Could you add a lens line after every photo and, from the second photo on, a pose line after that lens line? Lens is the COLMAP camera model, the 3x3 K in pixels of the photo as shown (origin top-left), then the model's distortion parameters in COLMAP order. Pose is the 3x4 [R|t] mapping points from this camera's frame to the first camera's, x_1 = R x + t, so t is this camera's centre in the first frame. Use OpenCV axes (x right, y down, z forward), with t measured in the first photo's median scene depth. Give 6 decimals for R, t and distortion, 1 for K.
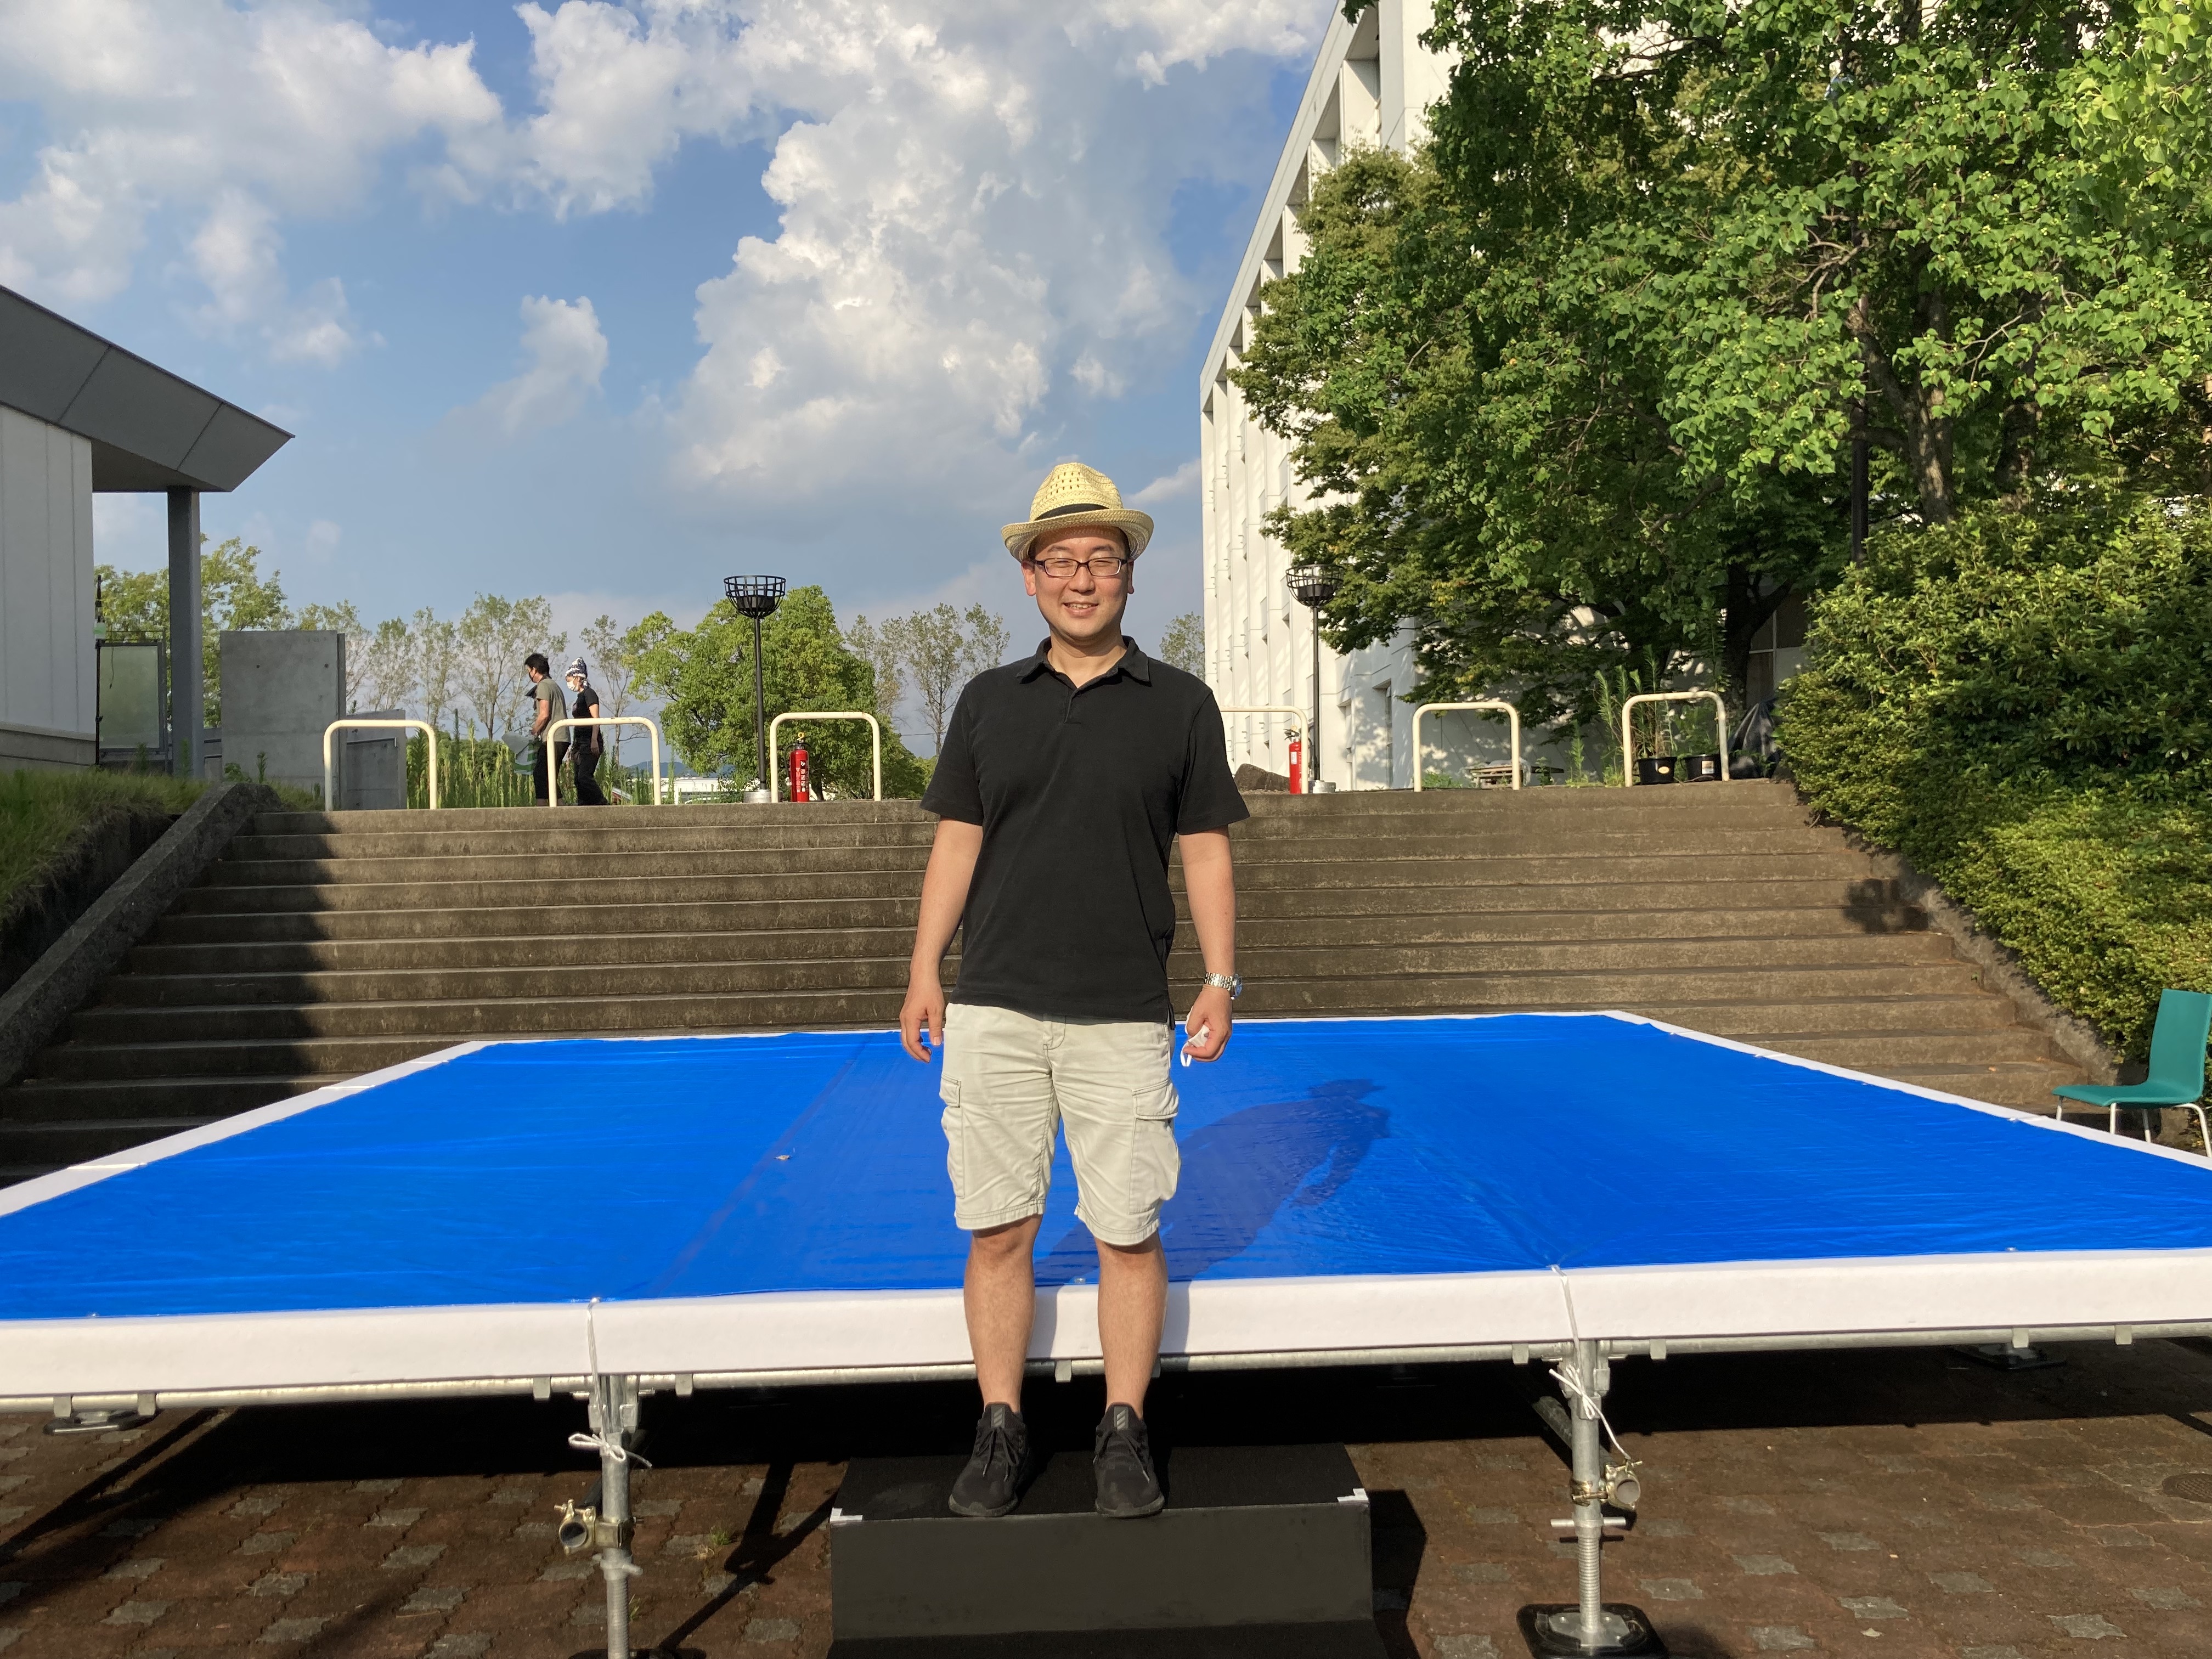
lens RADIAL K [[1823.5, 0, 1106.0], [0, 1823.5, 829.5], [0, 0, 1]] dist [0.001794, 0.002012]
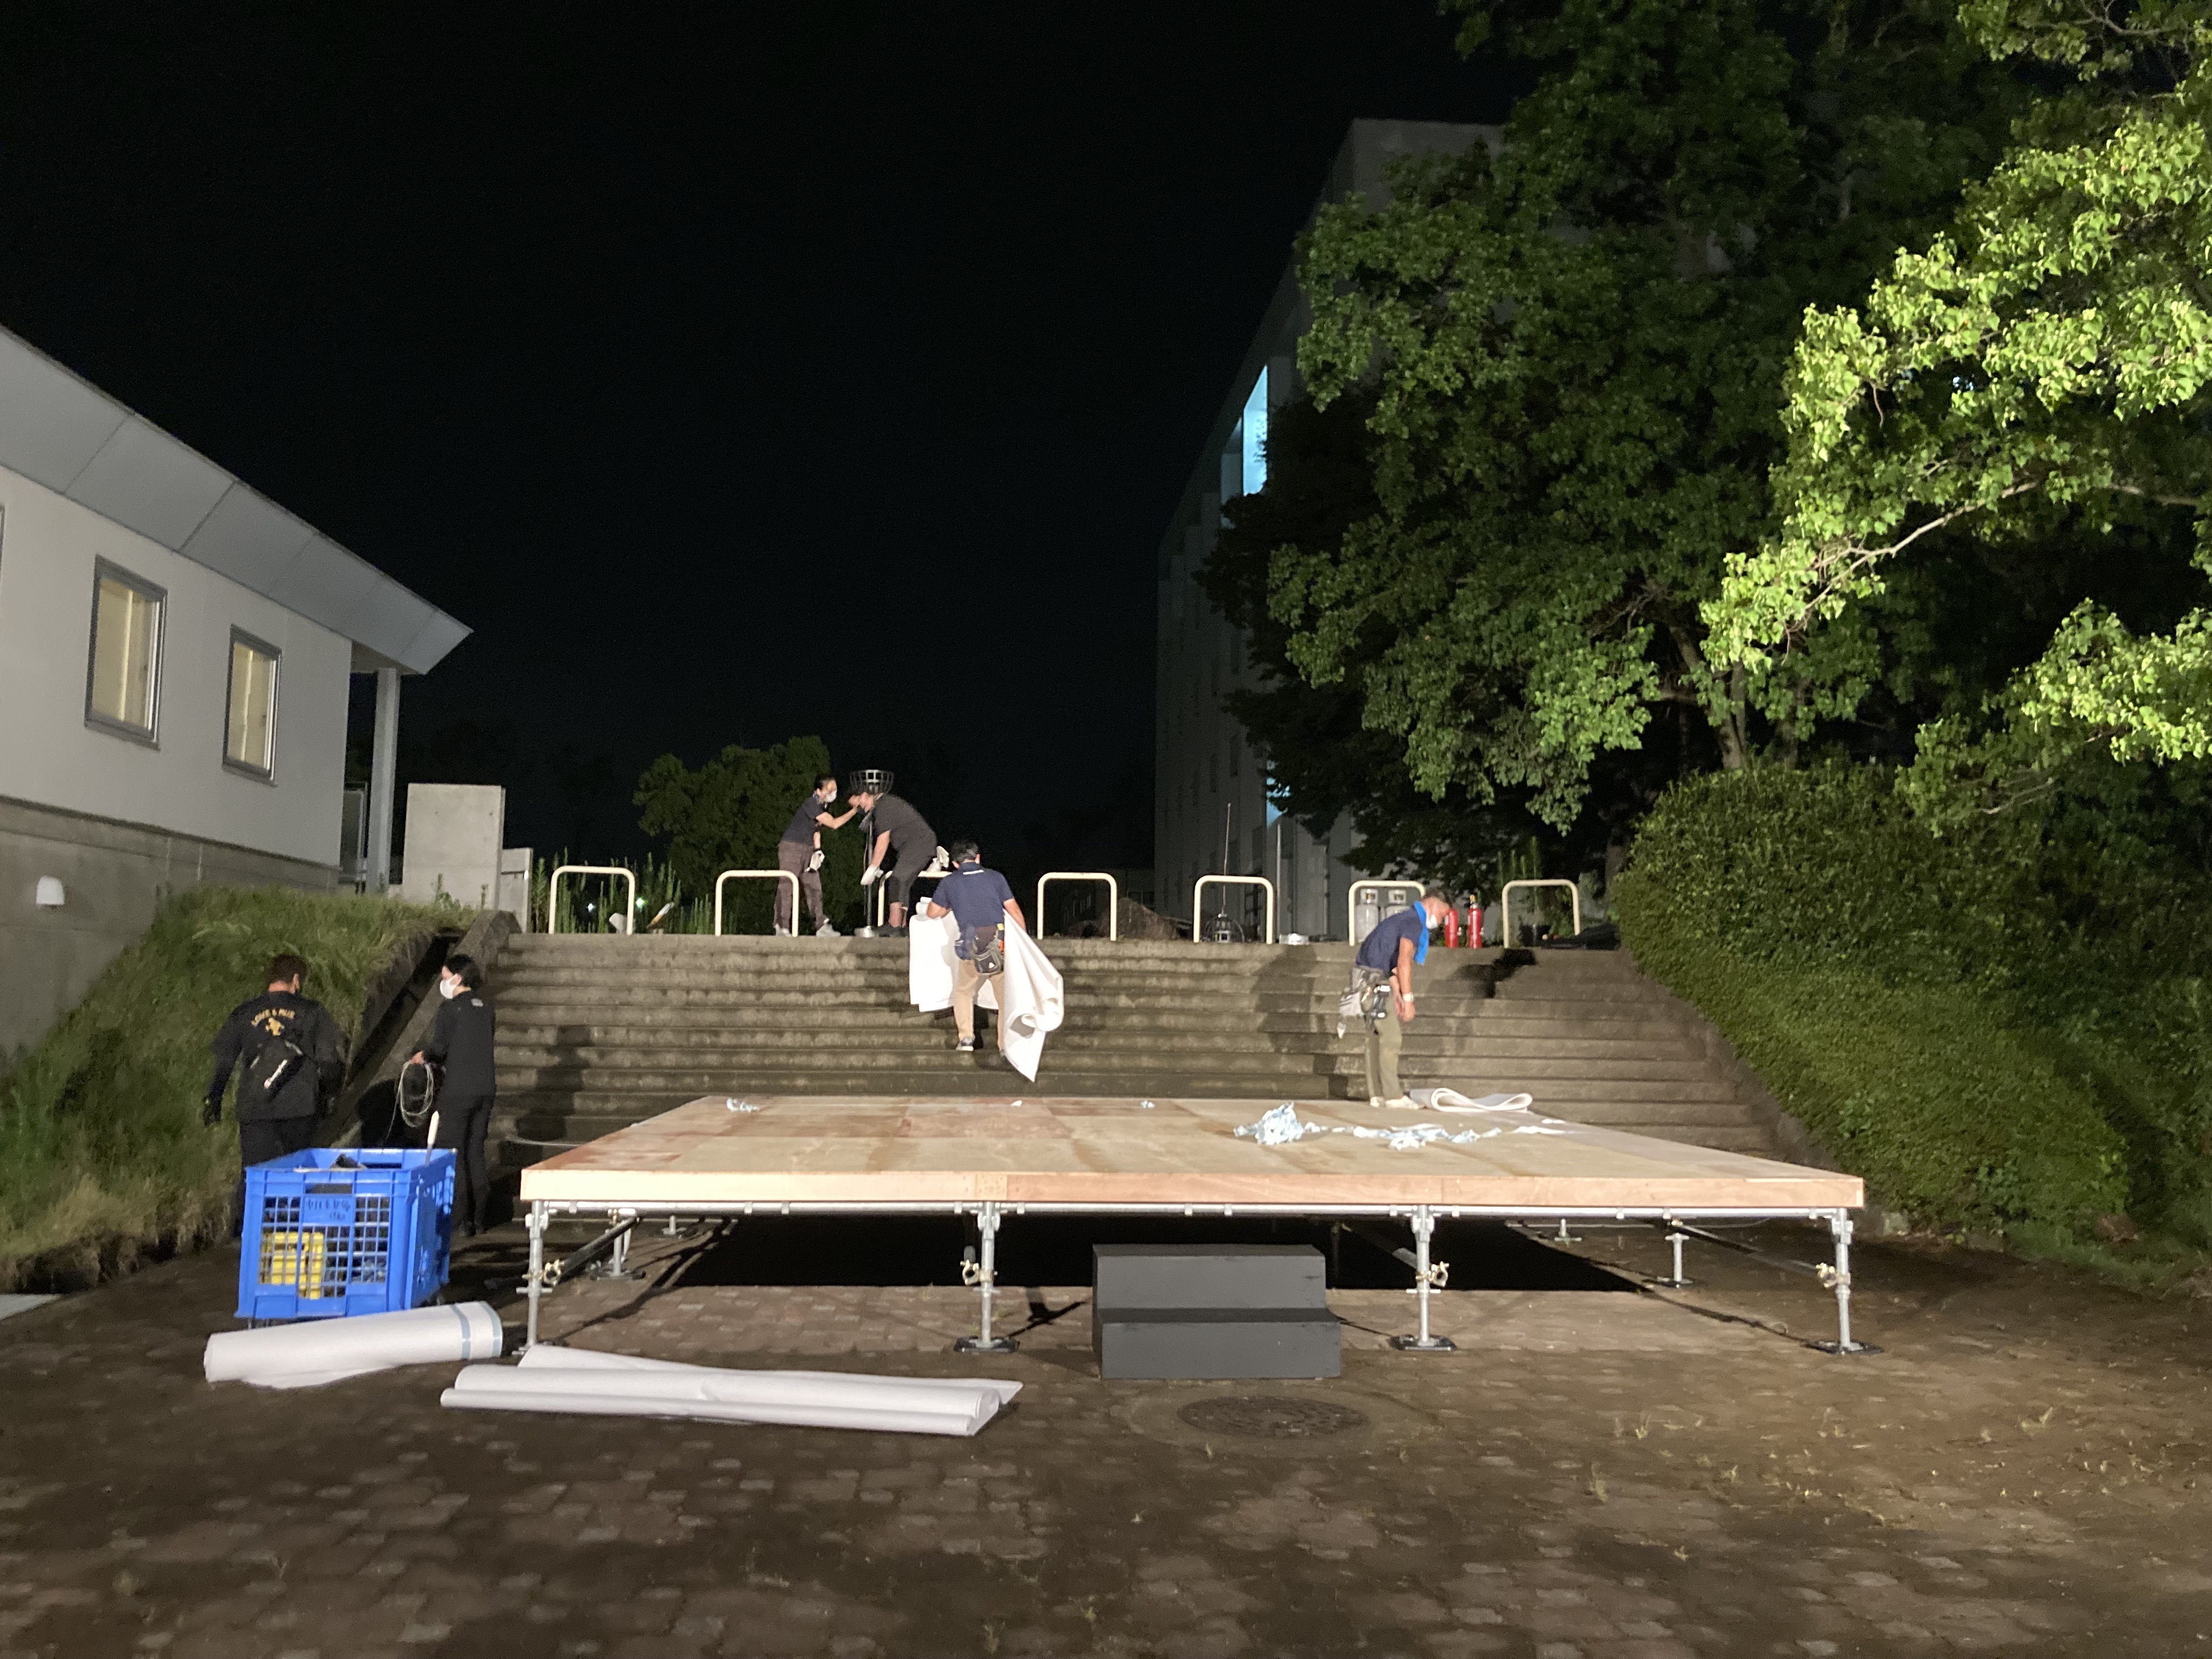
lens RADIAL K [[1823.5, 0, 1106.0], [0, 1823.5, 829.5], [0, 0, 1]] dist [0.001794, 0.002012]
pose [[0.998654, 0.039061, 0.034113, -0.075662], [-0.036423, 0.996533, -0.074796, 0.001032], [-0.036917, 0.073453, 0.996615, -0.430866]]
